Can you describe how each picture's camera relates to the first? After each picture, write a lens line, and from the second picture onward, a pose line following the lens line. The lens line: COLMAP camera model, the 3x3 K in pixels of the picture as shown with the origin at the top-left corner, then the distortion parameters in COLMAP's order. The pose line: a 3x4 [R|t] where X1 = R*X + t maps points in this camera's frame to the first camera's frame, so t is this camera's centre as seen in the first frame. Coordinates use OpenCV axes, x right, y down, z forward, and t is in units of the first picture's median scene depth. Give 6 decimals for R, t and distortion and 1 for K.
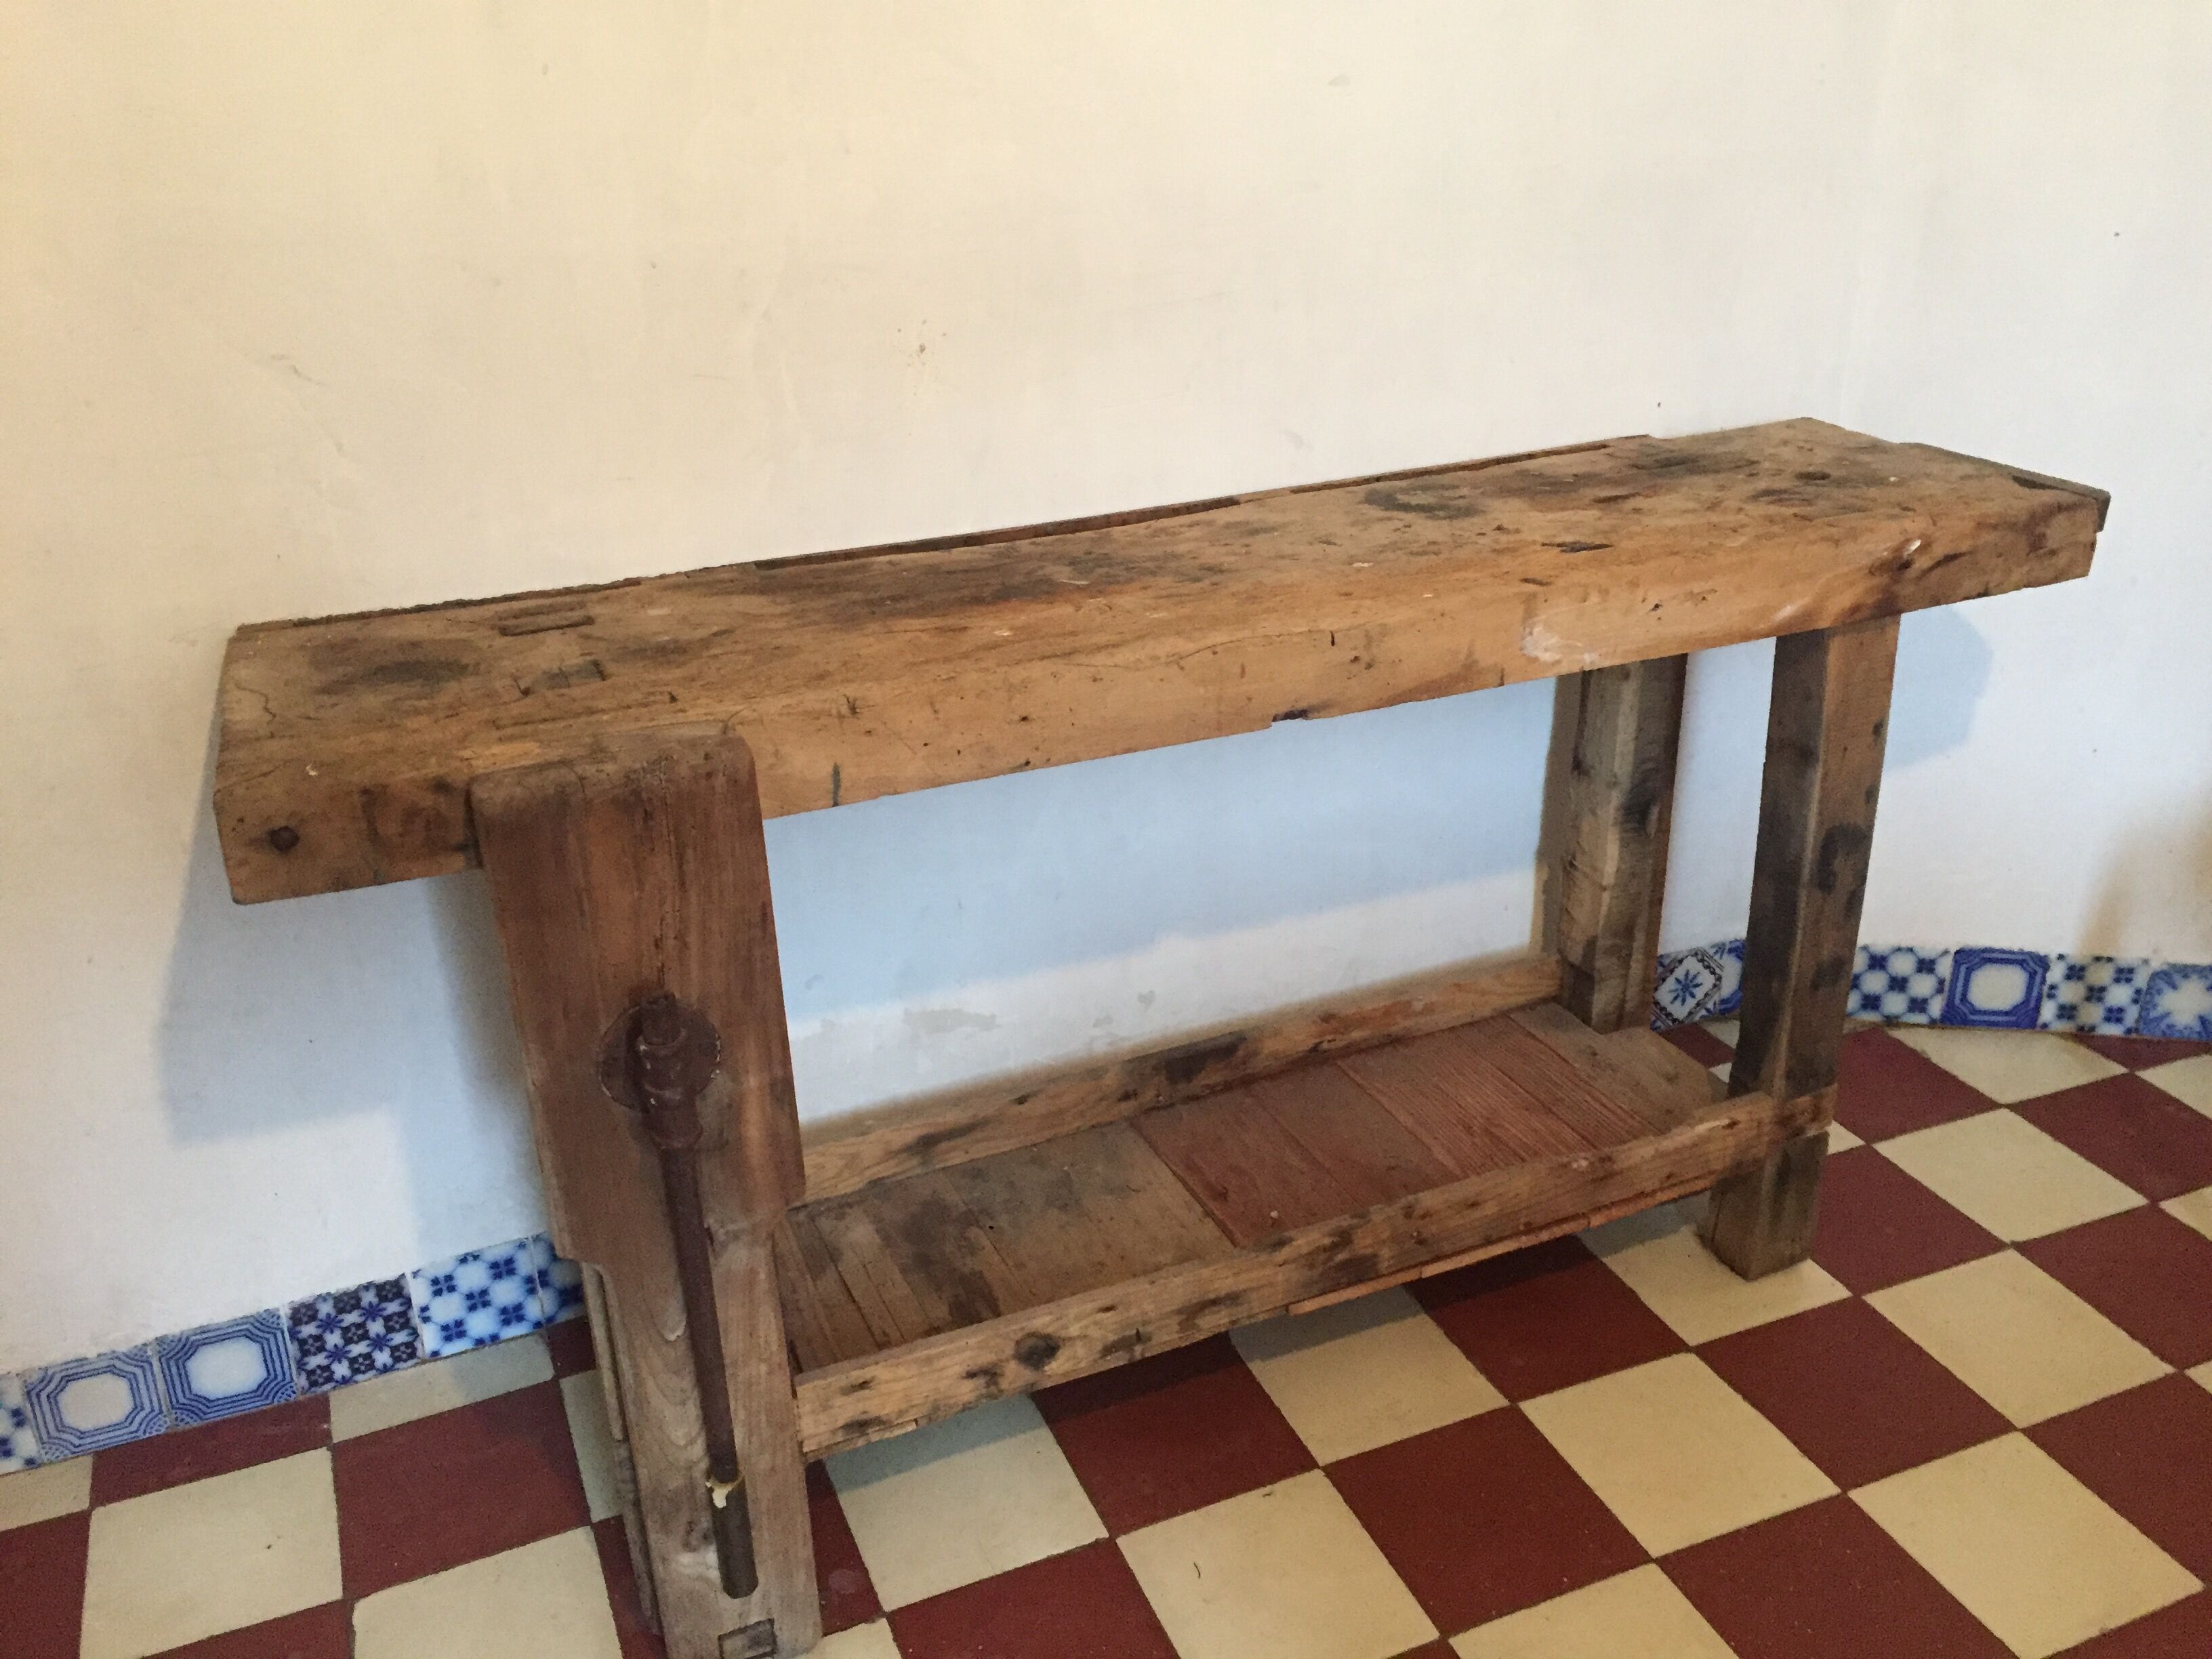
lens RADIAL K [[1911.2, 0, 1106.0], [0, 1911.2, 829.5], [0, 0, 1]] dist [0.082310, -0.105124]
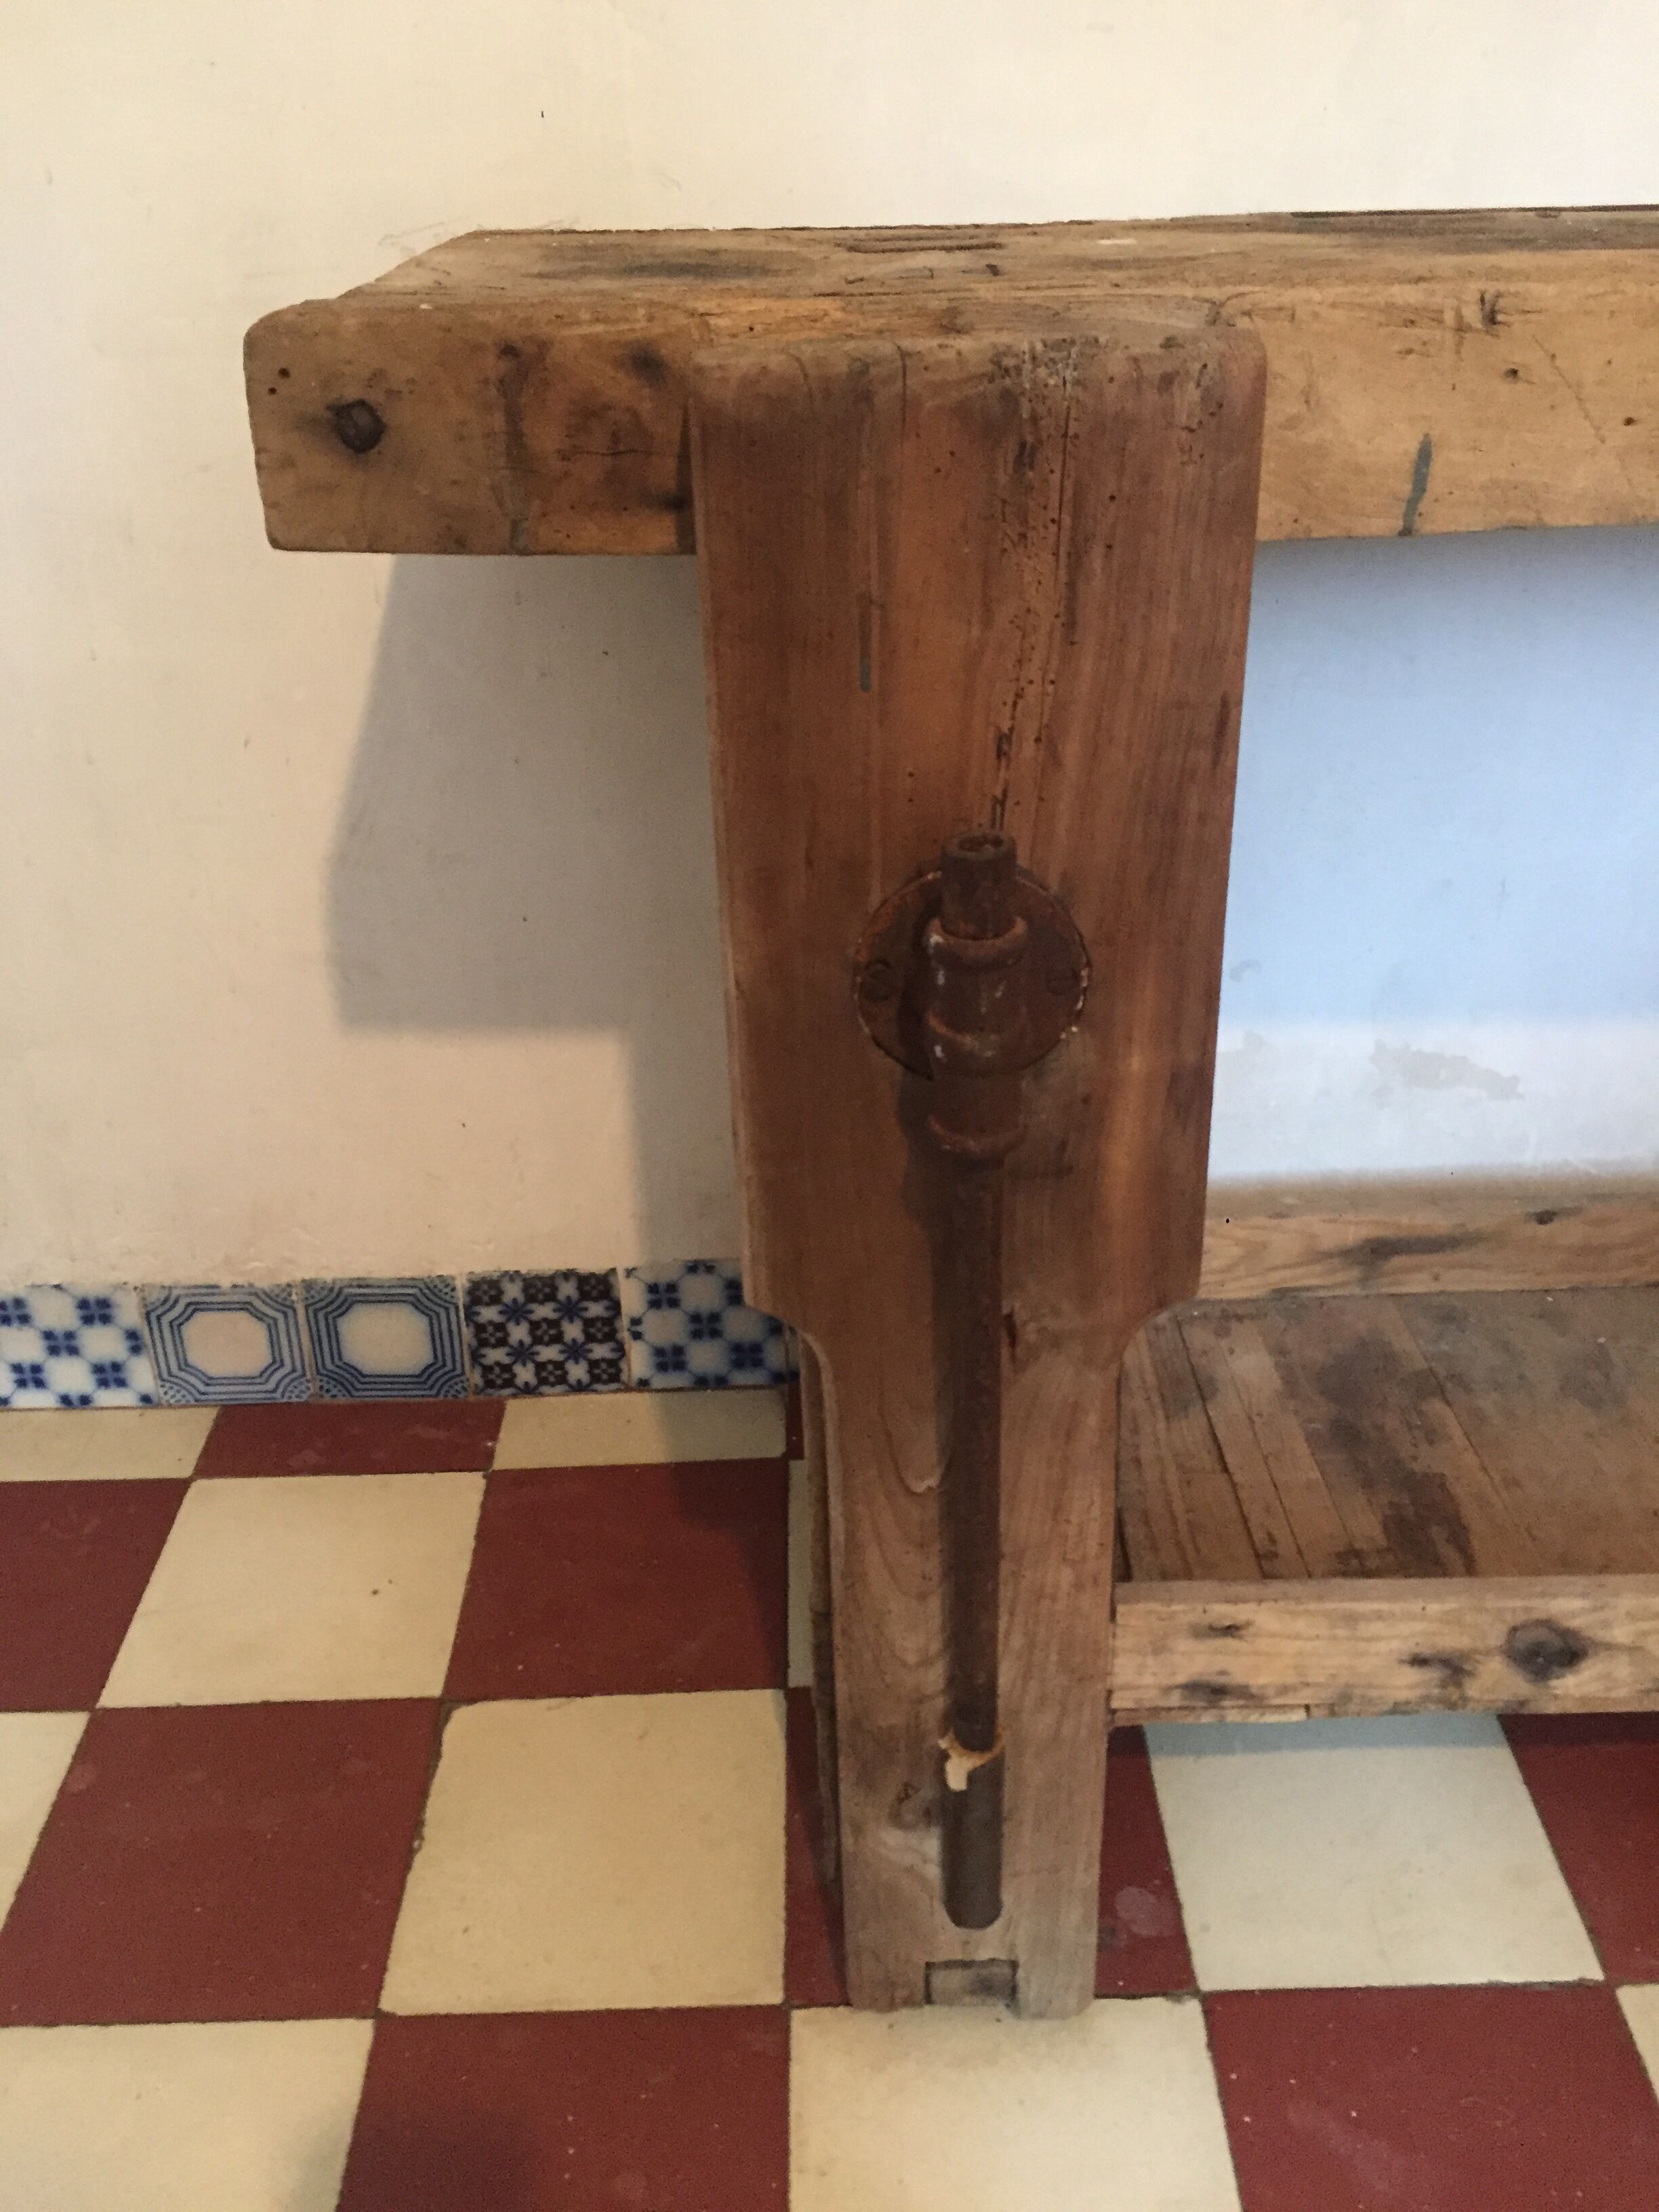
lens RADIAL K [[1911.2, 0, 829.5], [0, 1911.2, 1106.0], [0, 0, 1]] dist [0.082310, -0.105124]
pose [[0.927764, 0.188250, -0.322204, -0.076382], [-0.154569, 0.979740, 0.127350, 0.074111], [0.339649, -0.068348, 0.938066, 0.402079]]
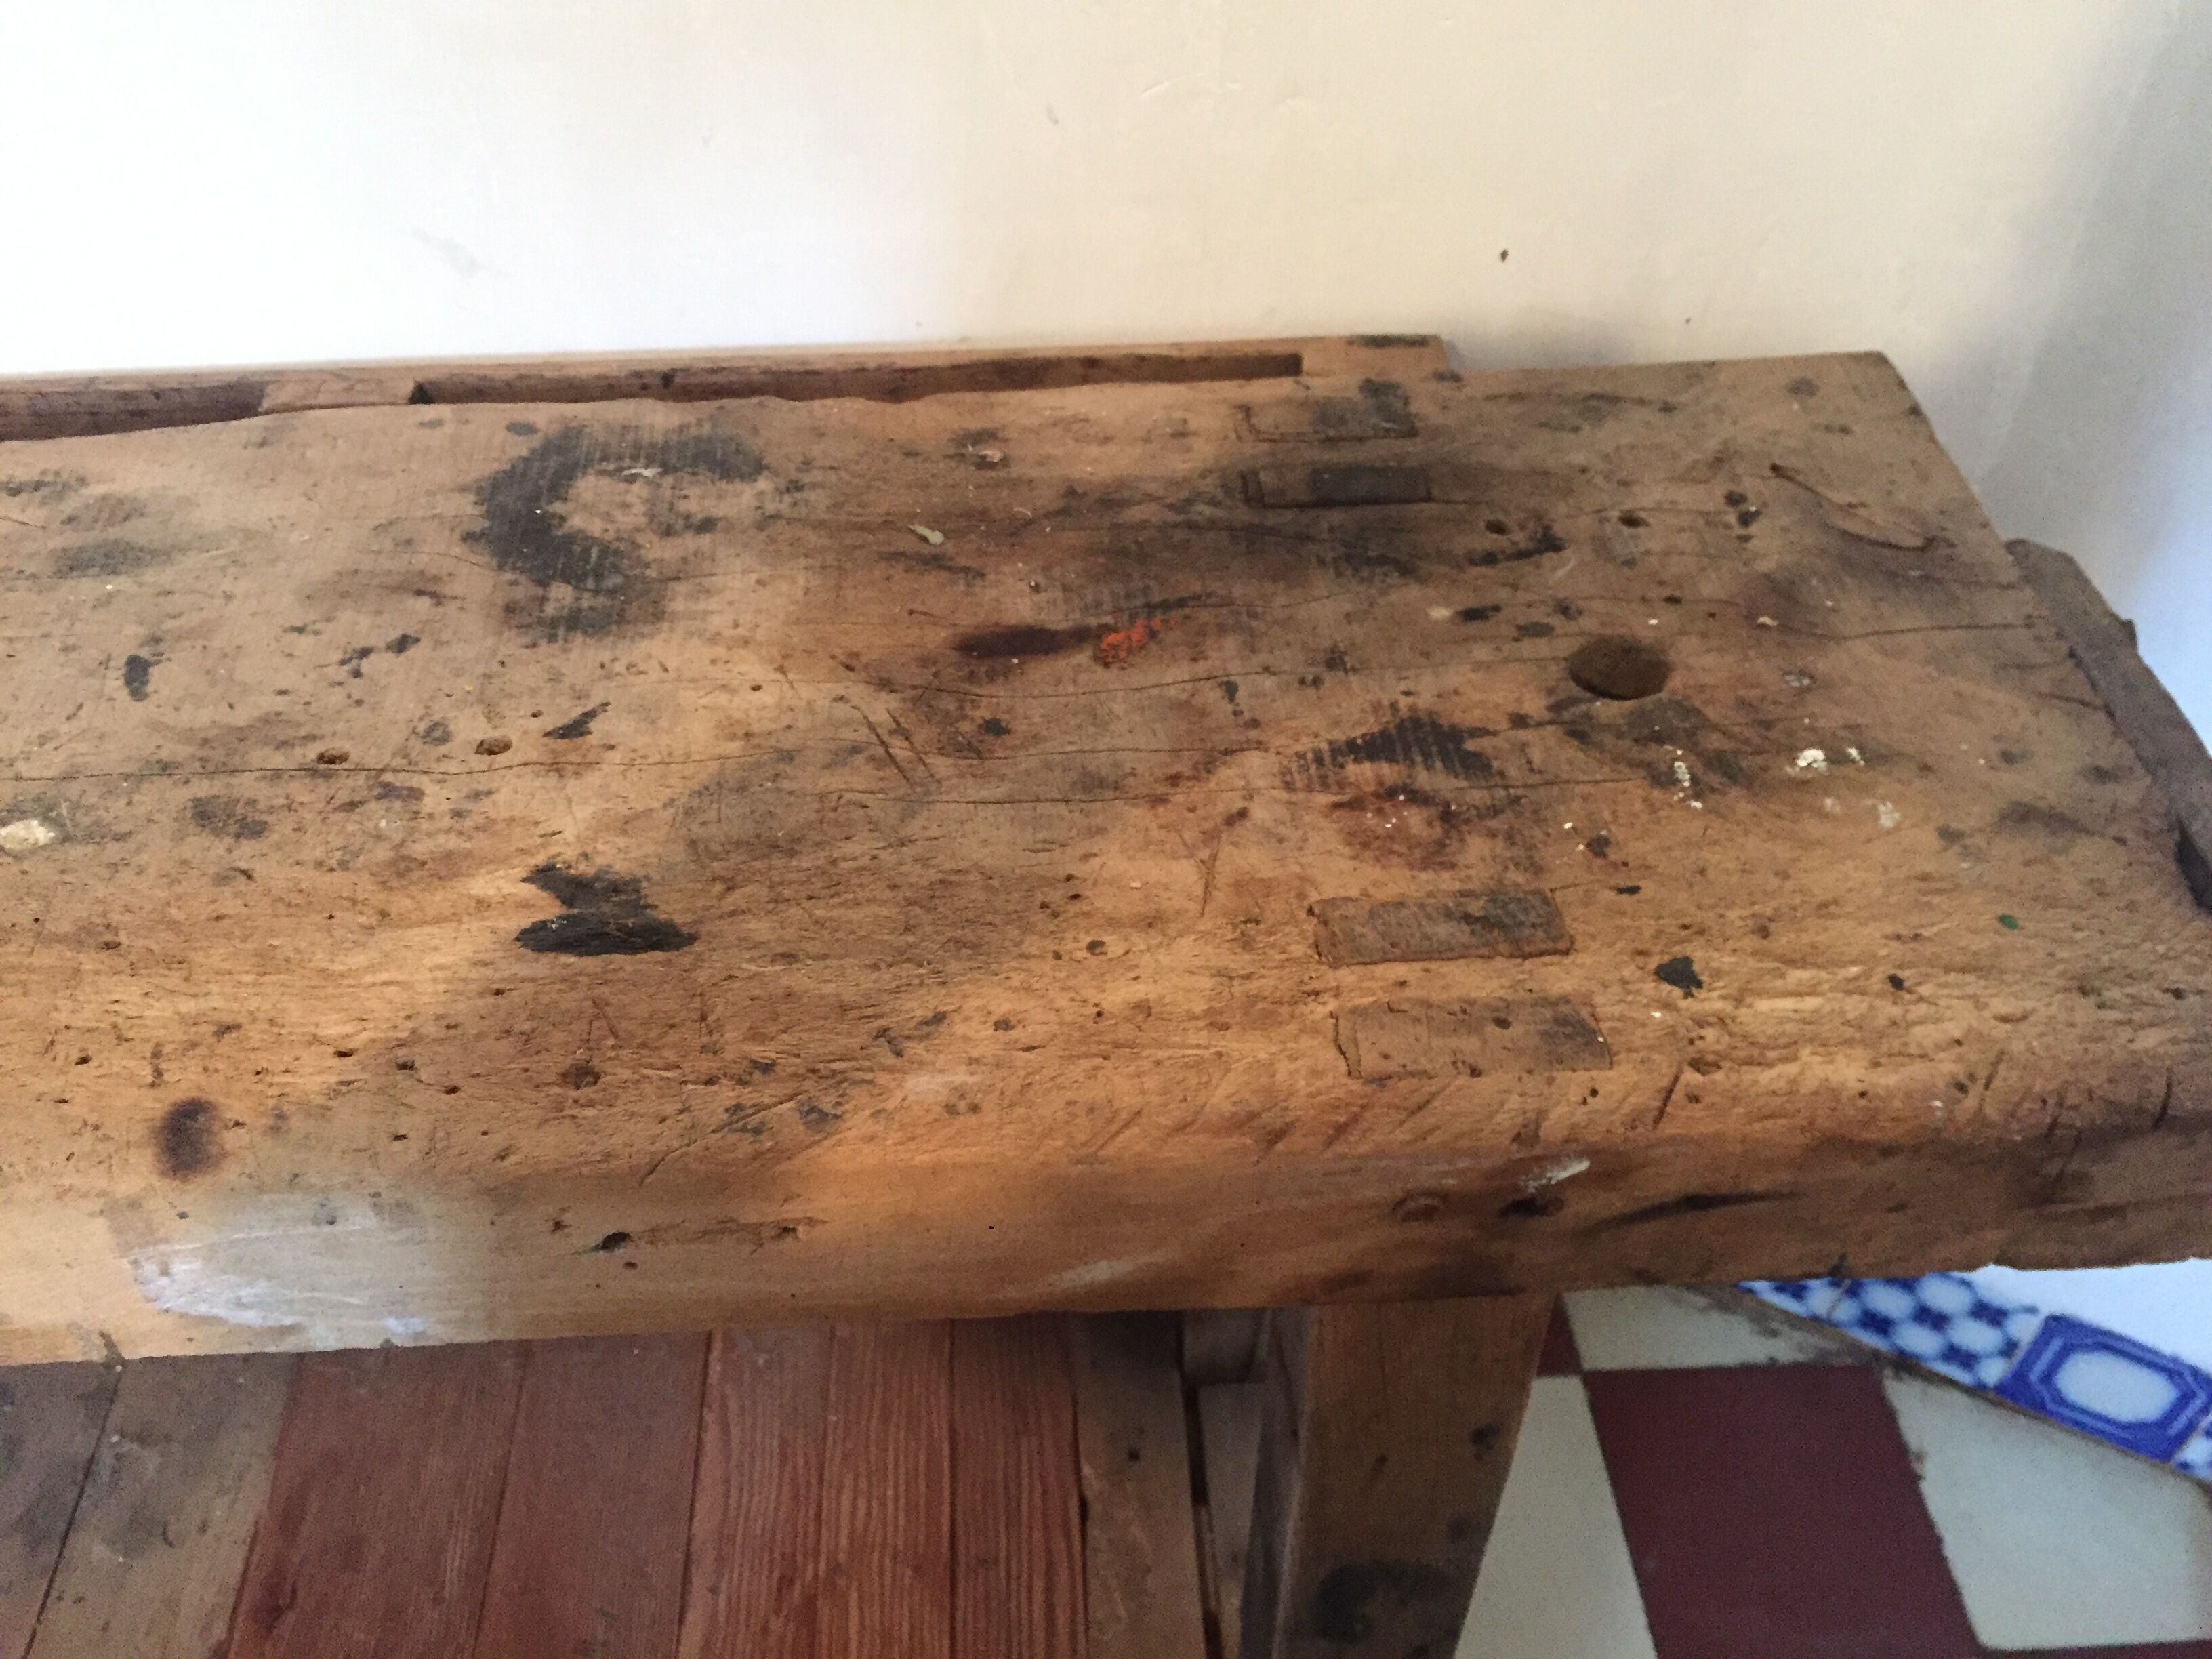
lens RADIAL K [[1918.1, 0, 1106.0], [0, 1918.1, 829.5], [0, 0, 1]] dist [0.089304, -0.144785]
pose [[0.943548, 0.251385, -0.215691, 0.406827], [-0.158905, 0.914878, 0.371143, -0.308253], [0.290631, -0.315917, 0.903178, 0.719261]]
